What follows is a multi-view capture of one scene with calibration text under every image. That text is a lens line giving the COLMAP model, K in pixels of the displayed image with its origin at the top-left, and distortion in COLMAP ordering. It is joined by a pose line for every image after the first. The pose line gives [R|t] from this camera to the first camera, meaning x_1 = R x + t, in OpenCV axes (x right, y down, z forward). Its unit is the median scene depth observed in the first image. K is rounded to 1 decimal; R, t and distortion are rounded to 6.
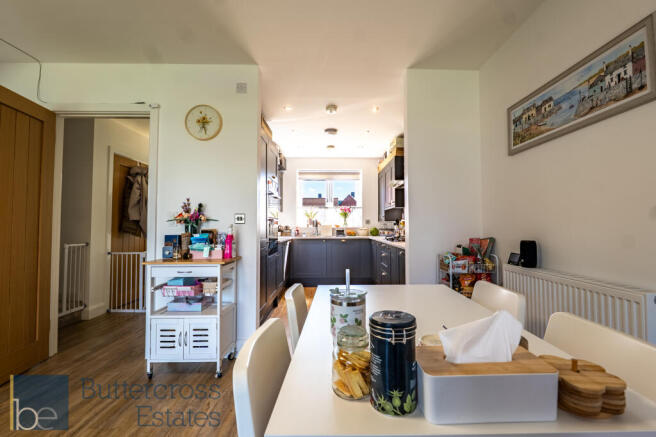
lens RADIAL K [[276.6, 0, 342.8], [0, 276.6, 216.7], [0, 0, 1]] dist [-0.015207, 0.000252]
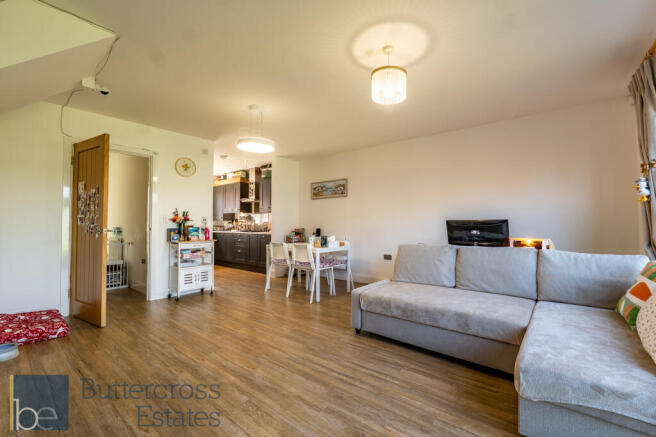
lens RADIAL K [[276.6, 0, 342.8], [0, 276.6, 216.7], [0, 0, 1]] dist [-0.015207, 0.000252]
pose [[0.641151, 0.019098, 0.767177, -1.272686], [-0.022949, 0.999720, -0.005708, -0.026392], [-0.767072, -0.013946, 0.641410, -1.016660]]
